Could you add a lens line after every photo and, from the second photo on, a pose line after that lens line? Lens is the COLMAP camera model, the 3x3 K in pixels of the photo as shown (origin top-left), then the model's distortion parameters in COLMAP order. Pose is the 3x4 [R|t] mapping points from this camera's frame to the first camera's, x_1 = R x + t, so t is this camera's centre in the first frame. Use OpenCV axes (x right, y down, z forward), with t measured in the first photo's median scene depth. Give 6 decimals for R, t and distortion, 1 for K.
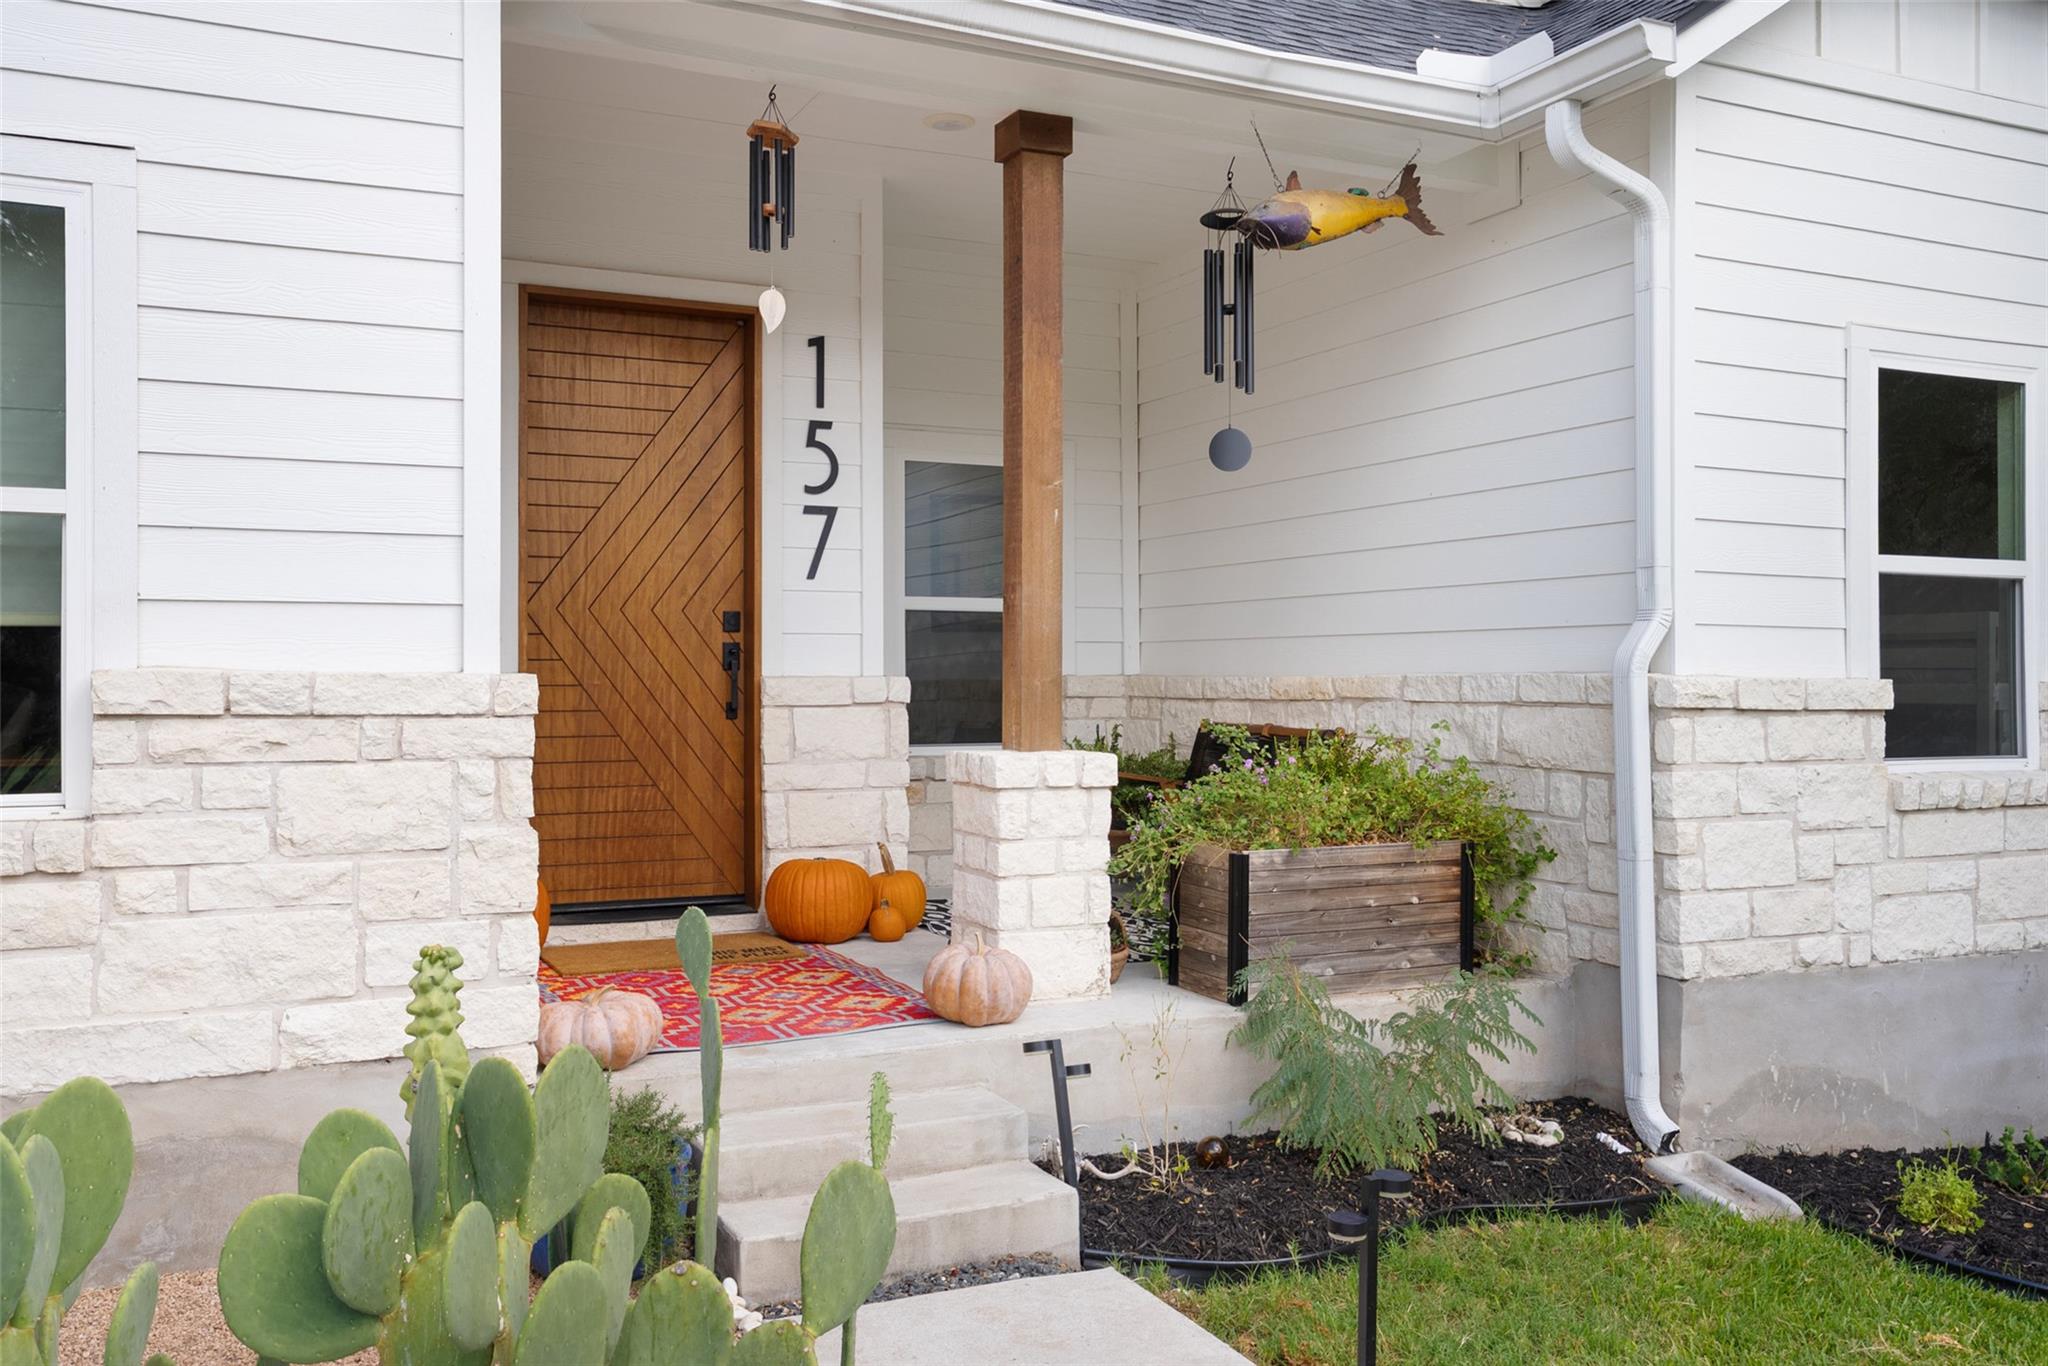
lens RADIAL K [[1725.4, 0, 1068.8], [0, 1725.4, 670.2], [0, 0, 1]] dist [-0.000898, 0.038021]
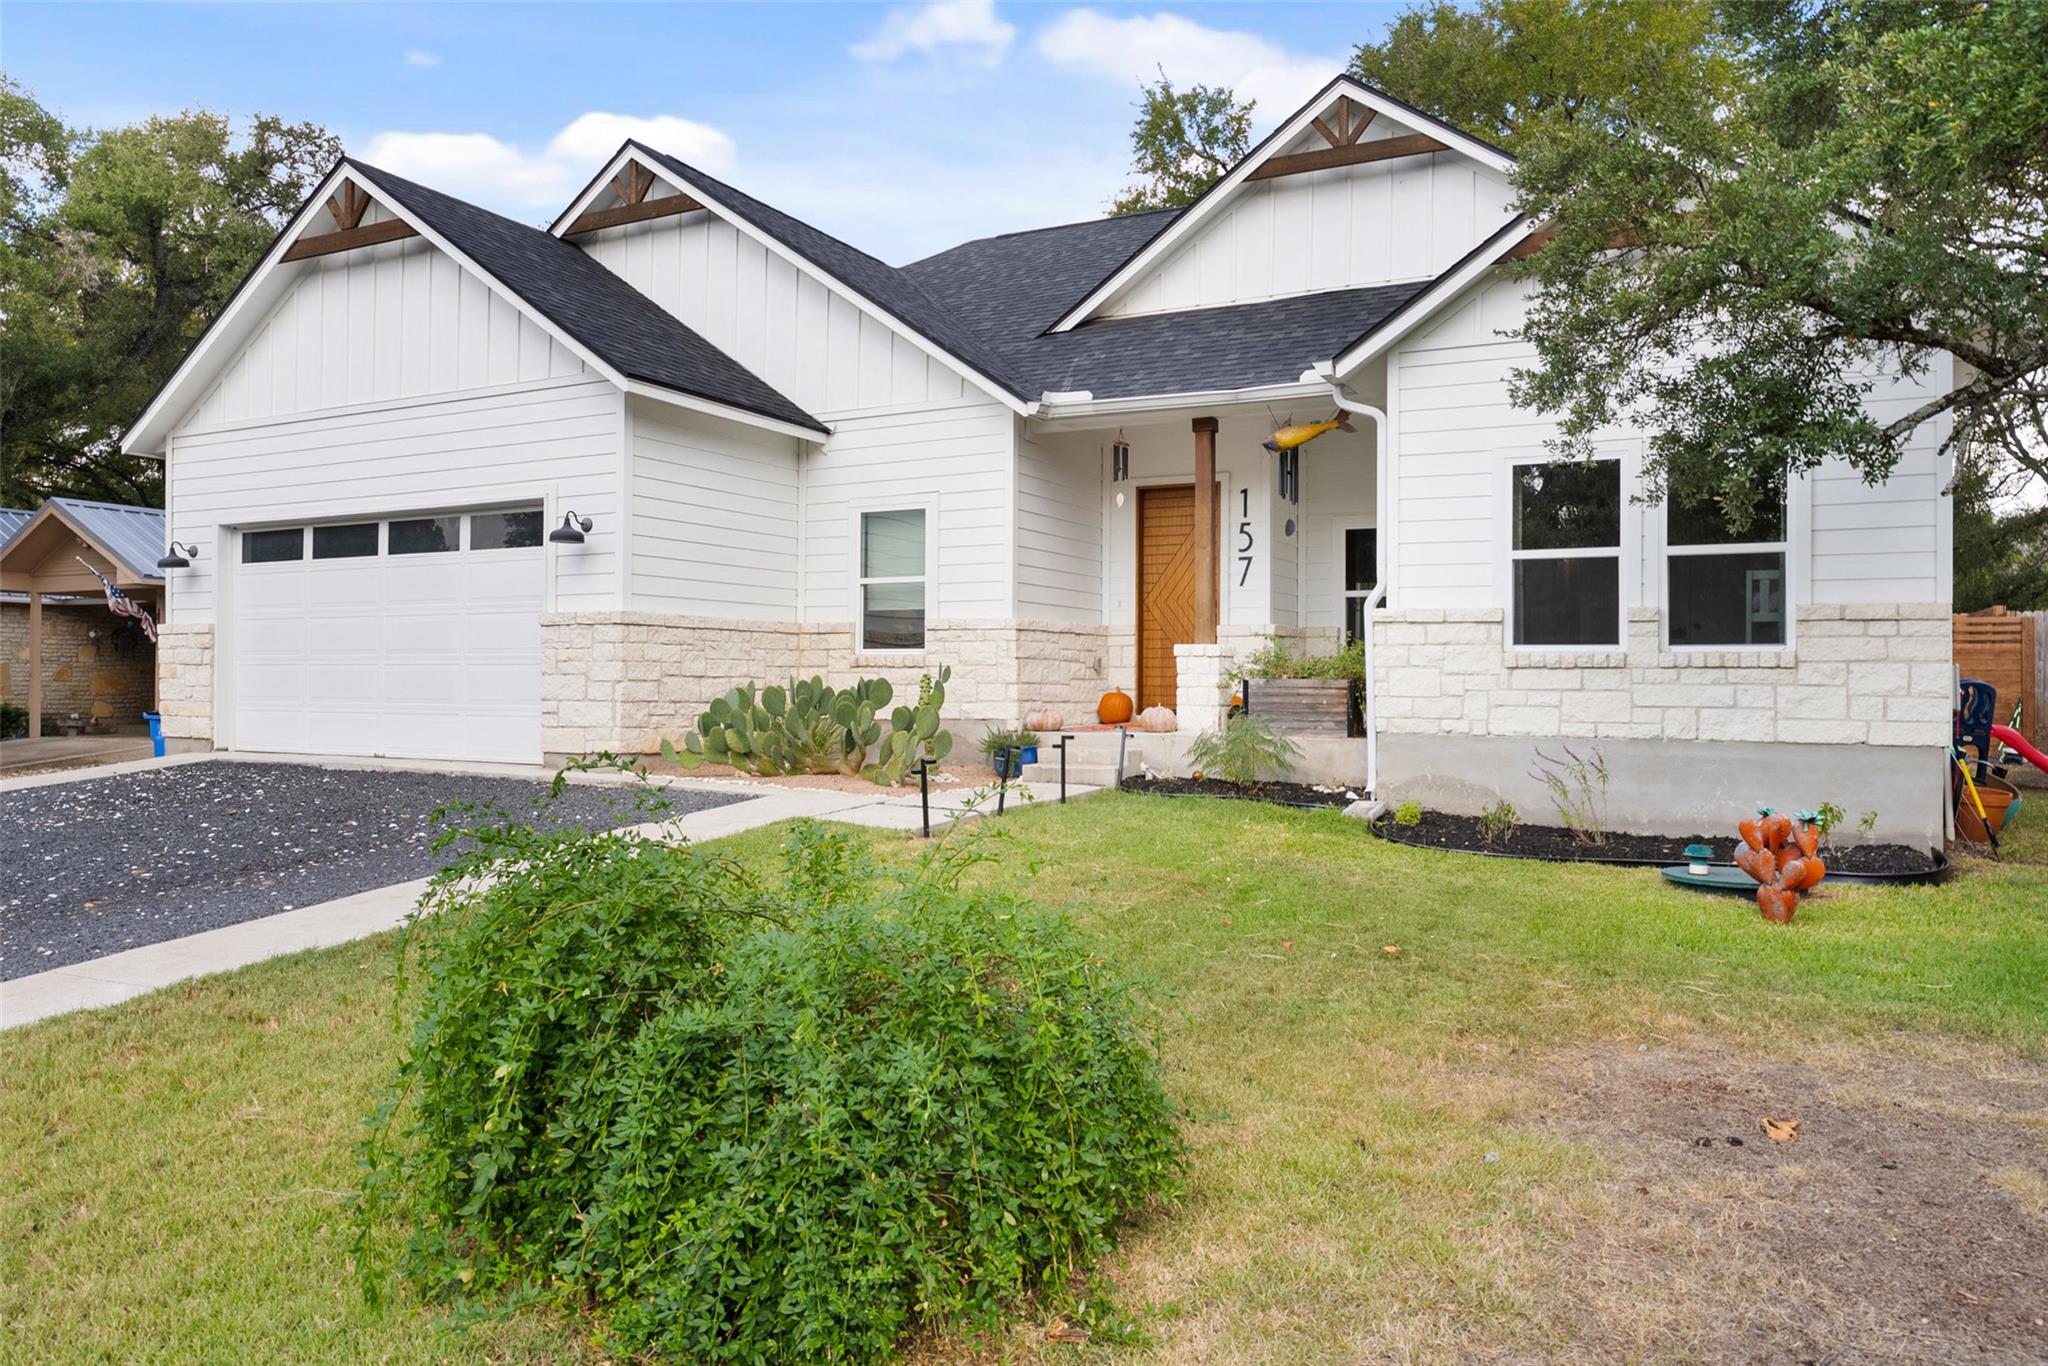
lens RADIAL K [[1451.0, 0, 1029.3], [0, 1451.0, 678.1], [0, 0, 1]] dist [-0.008679, -0.000631]
pose [[0.587597, 0.000160, -0.809154, 1.711041], [-0.000893, 0.999999, -0.000451, 0.102446], [0.809154, 0.000988, 0.587596, -0.608571]]
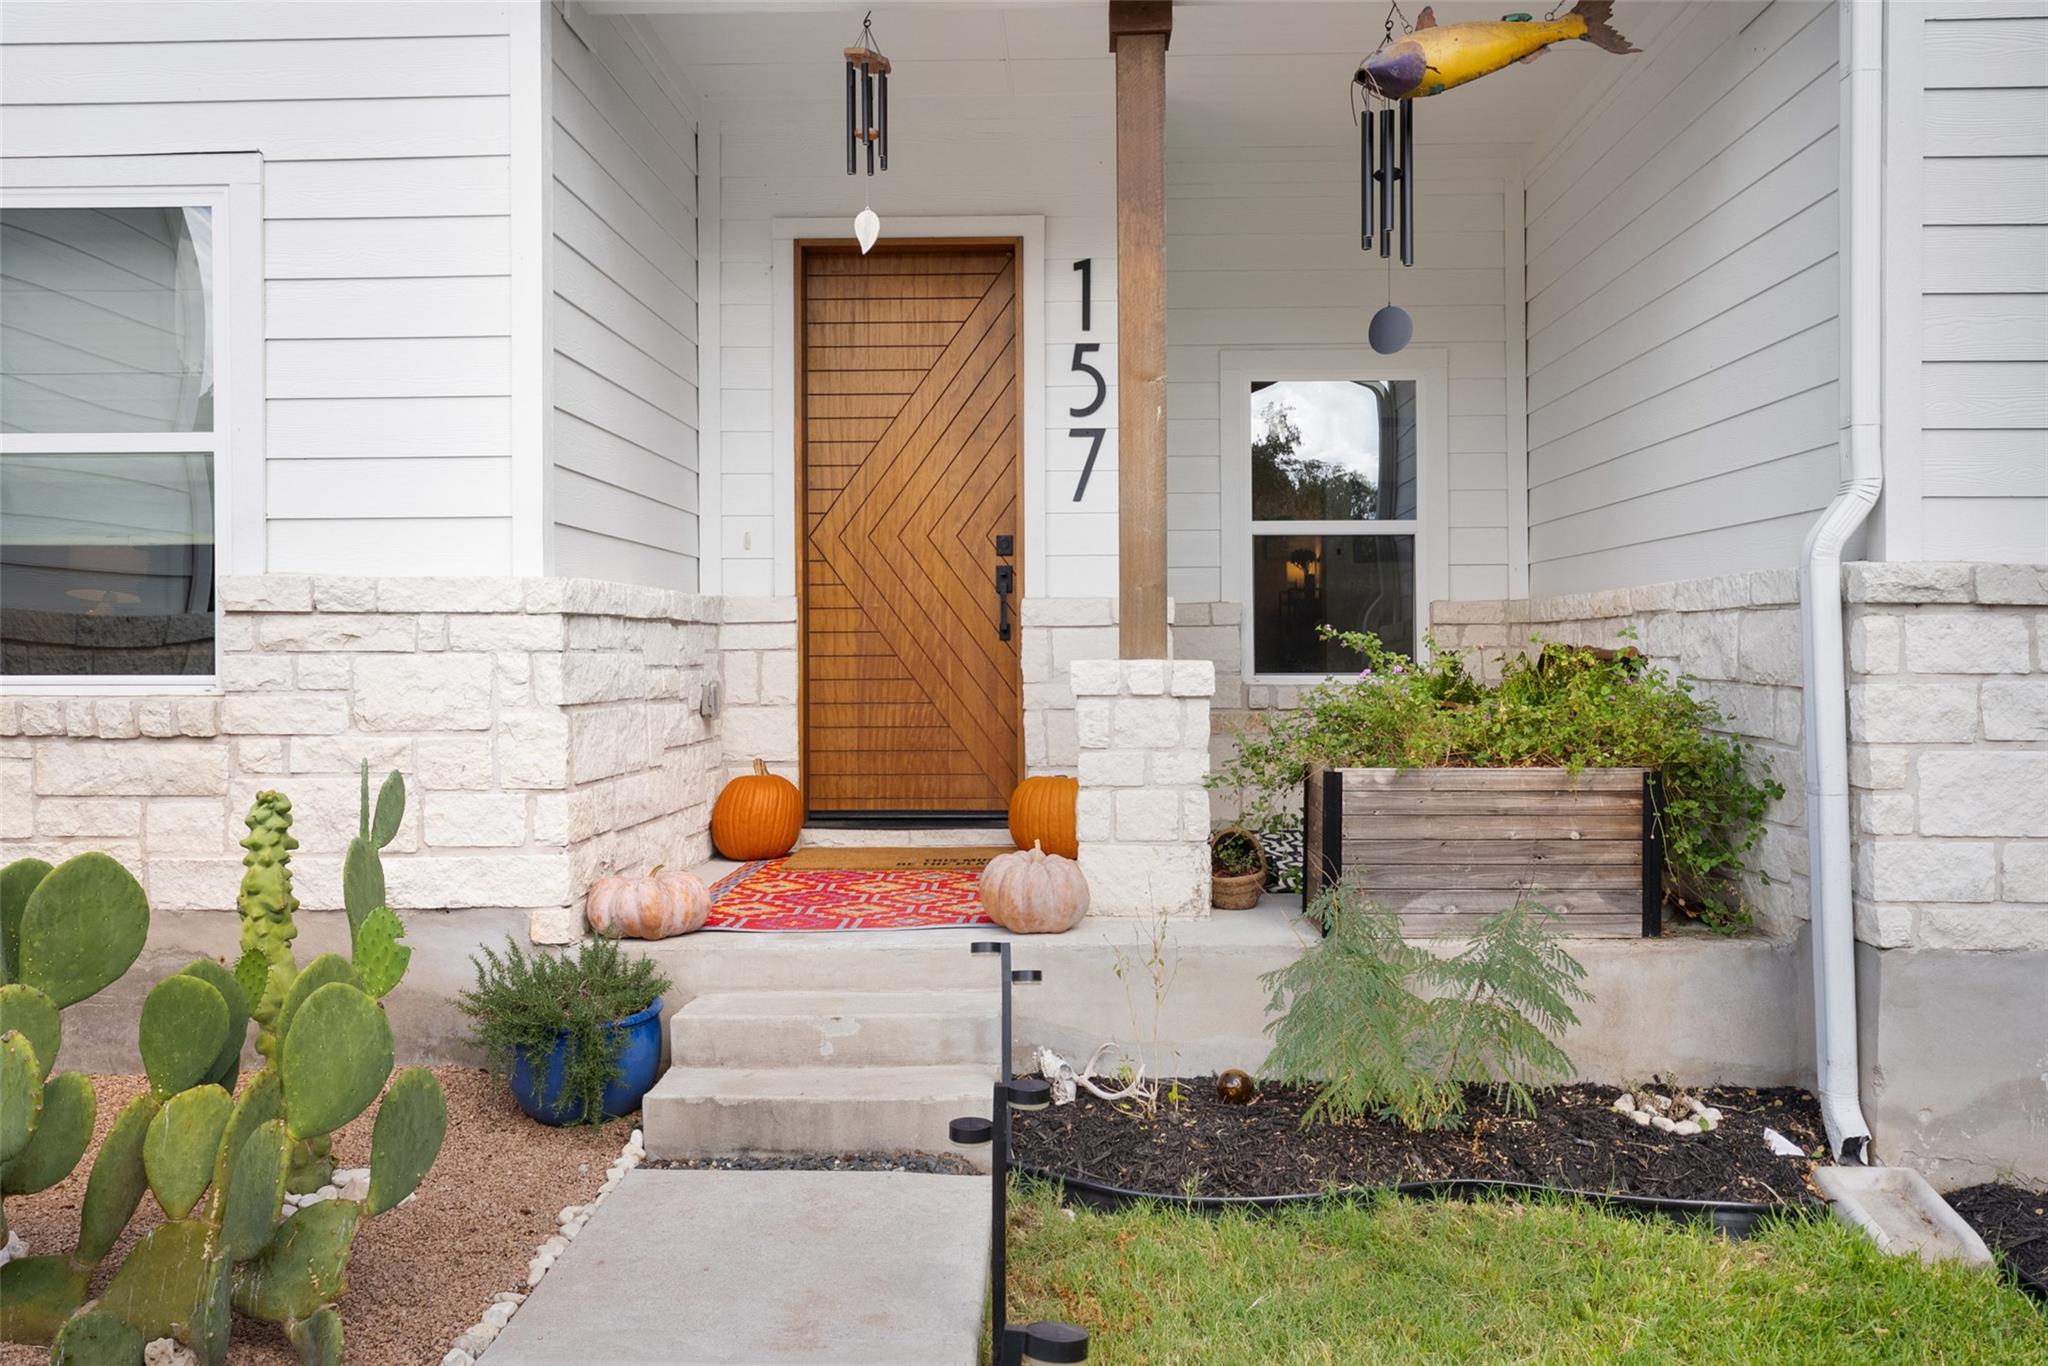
lens RADIAL K [[1725.4, 0, 1059.0], [0, 1725.4, 657.2], [0, 0, 1]] dist [-0.000898, 0.038021]
pose [[0.884614, -0.002370, -0.466317, 0.386171], [0.006972, 0.999943, 0.008144, 0.037197], [0.466271, -0.010455, 0.884580, 0.127301]]
